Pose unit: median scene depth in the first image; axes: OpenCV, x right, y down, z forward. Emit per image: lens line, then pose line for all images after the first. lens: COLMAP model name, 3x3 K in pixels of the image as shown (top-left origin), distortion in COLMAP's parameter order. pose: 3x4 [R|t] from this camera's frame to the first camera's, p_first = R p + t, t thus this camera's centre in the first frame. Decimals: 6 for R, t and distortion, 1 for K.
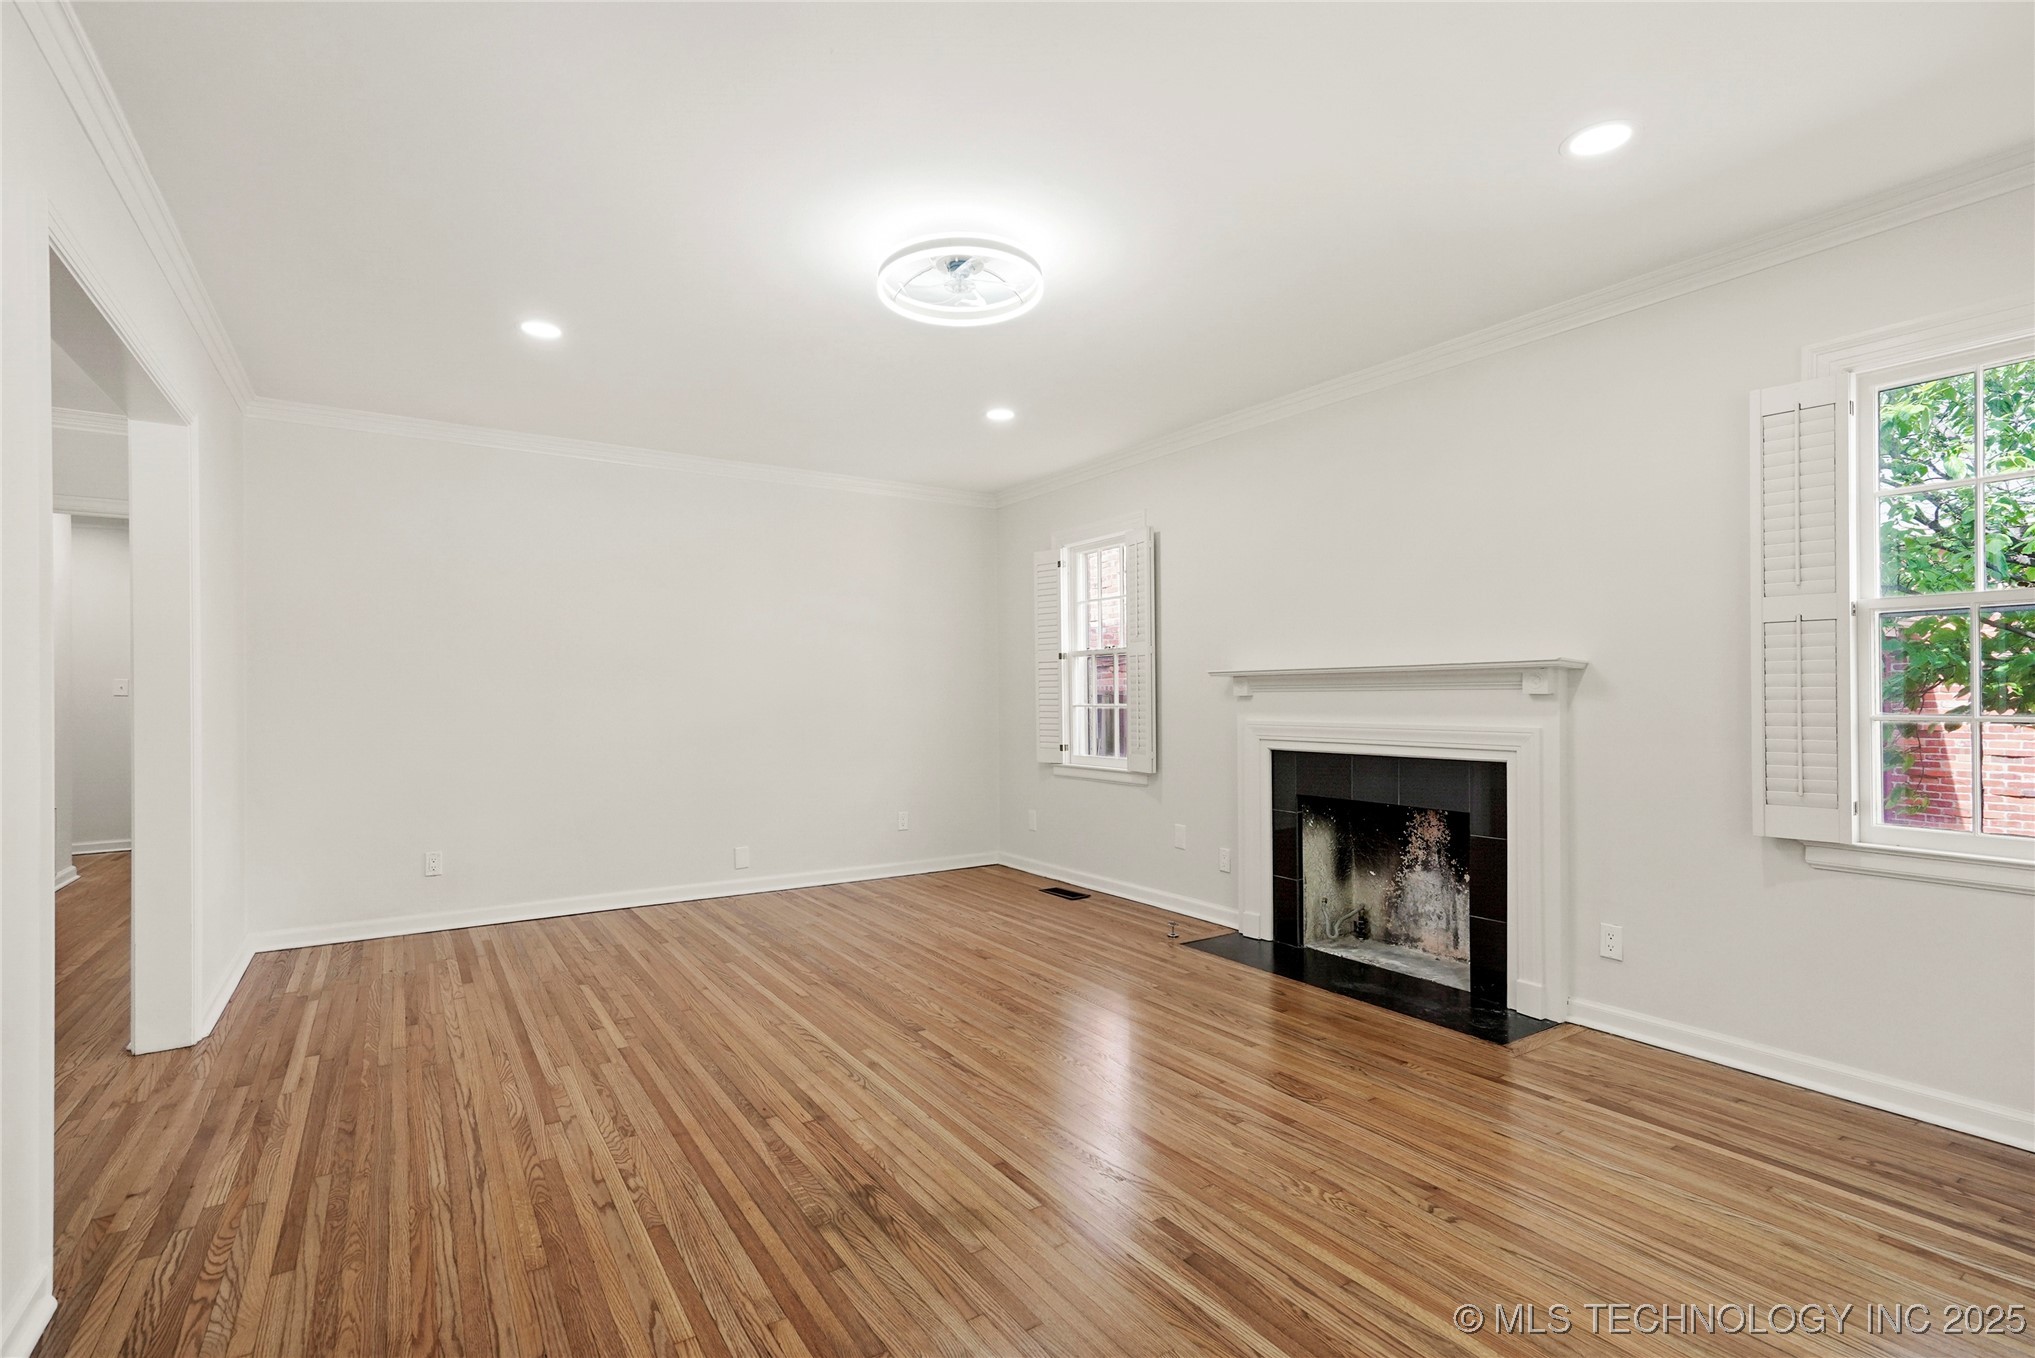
lens RADIAL K [[955.7, 0, 1016.7], [0, 955.7, 693.8], [0, 0, 1]] dist [0.002219, 0.000443]
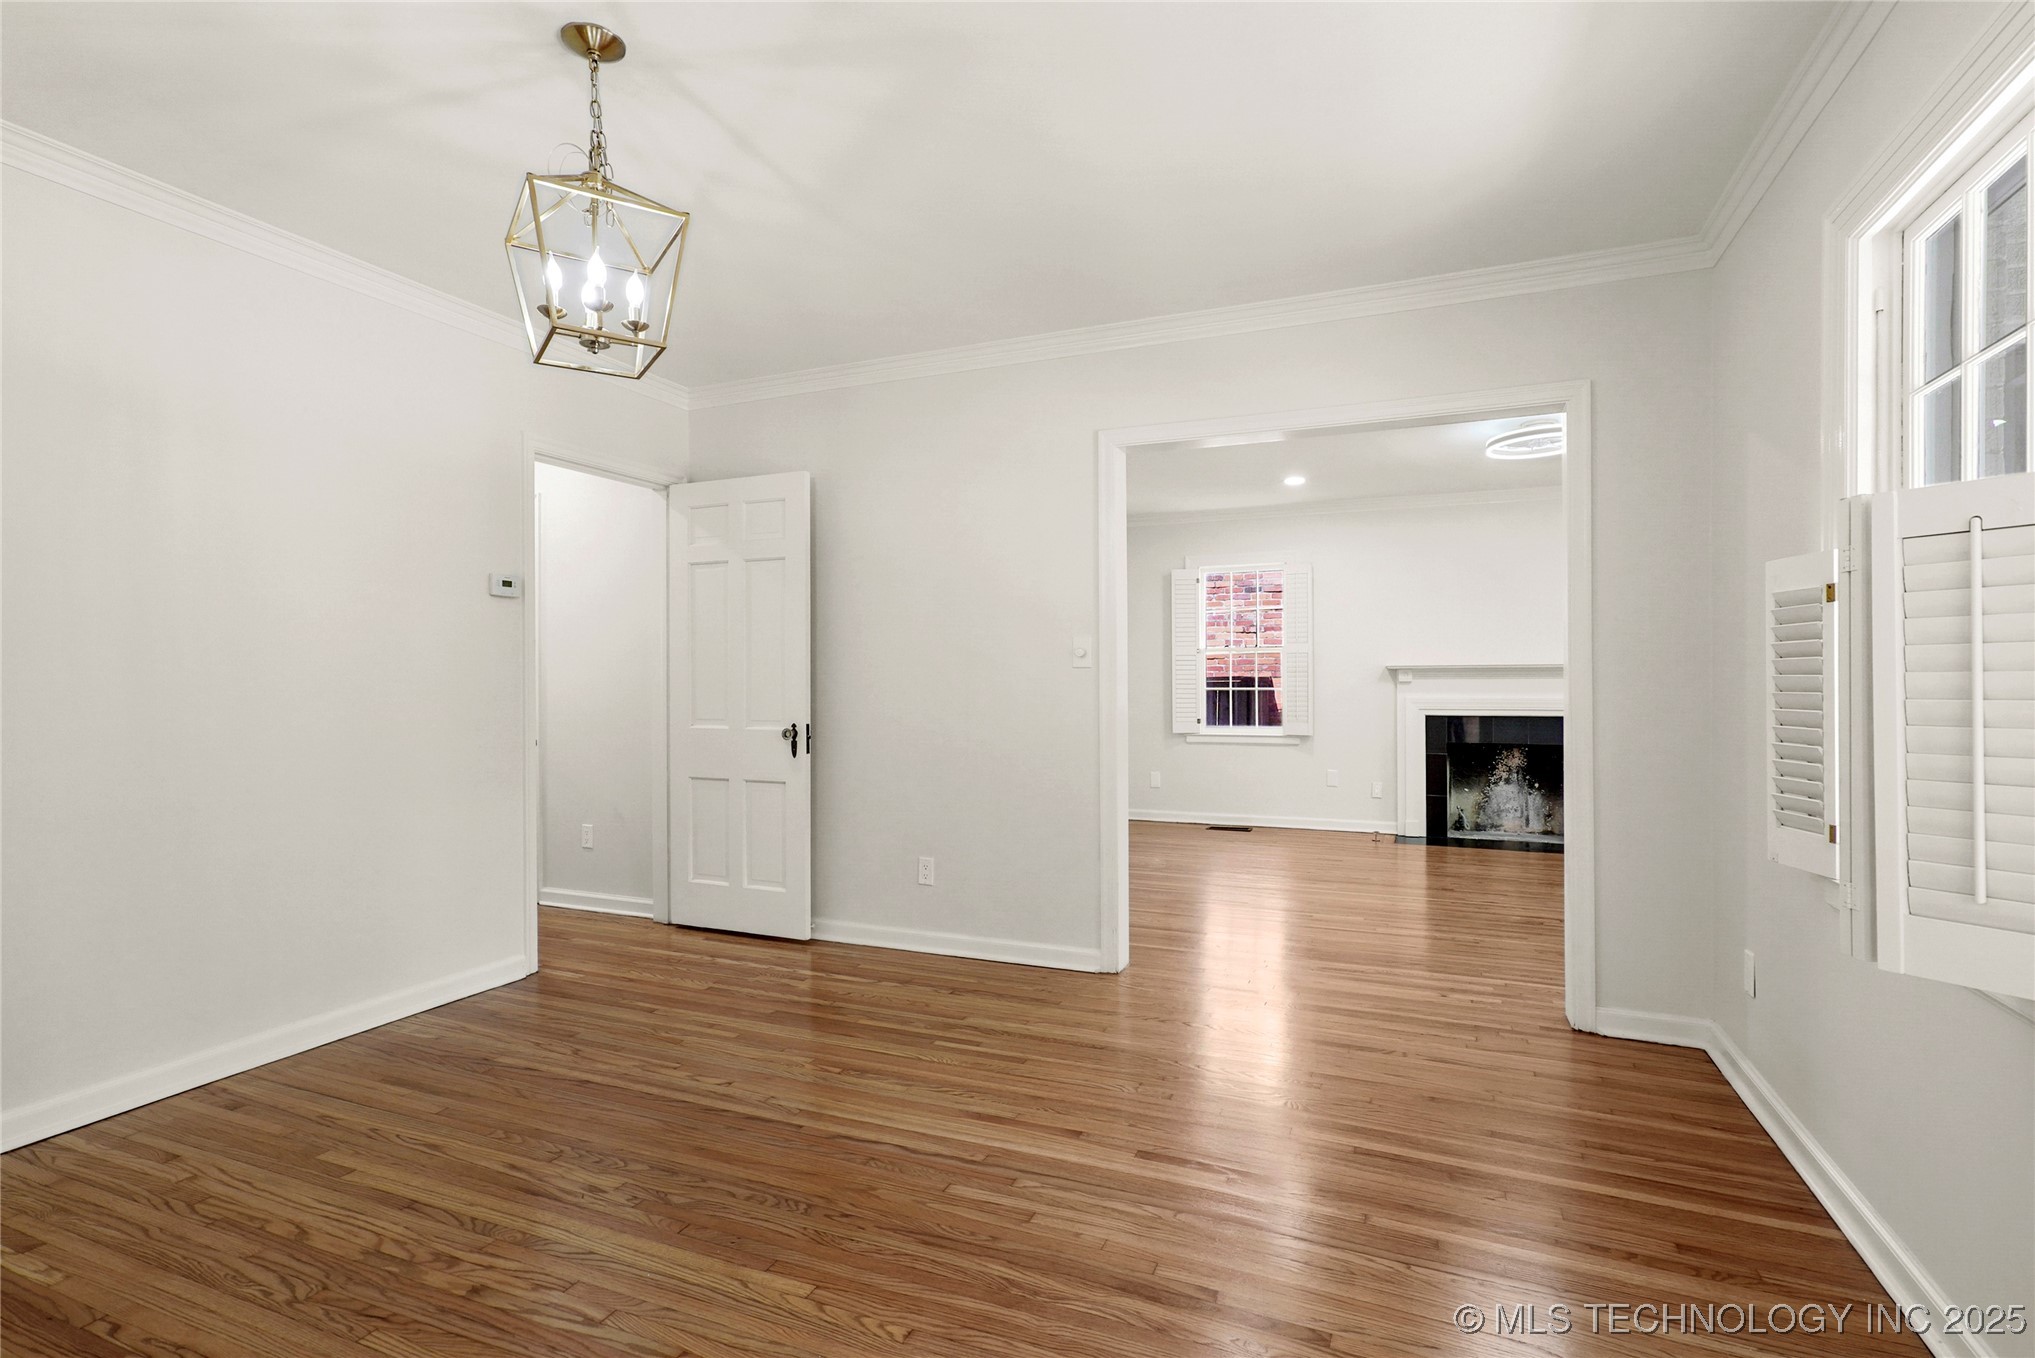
lens RADIAL K [[980.9, 0, 1017.5], [0, 980.9, 679.0], [0, 0, 1]] dist [0.003859, 0.000307]
pose [[0.830550, 0.004455, 0.556927, -1.291941], [-0.002041, 0.999986, -0.004955, 0.008289], [-0.556941, 0.002978, 0.830547, 0.033500]]
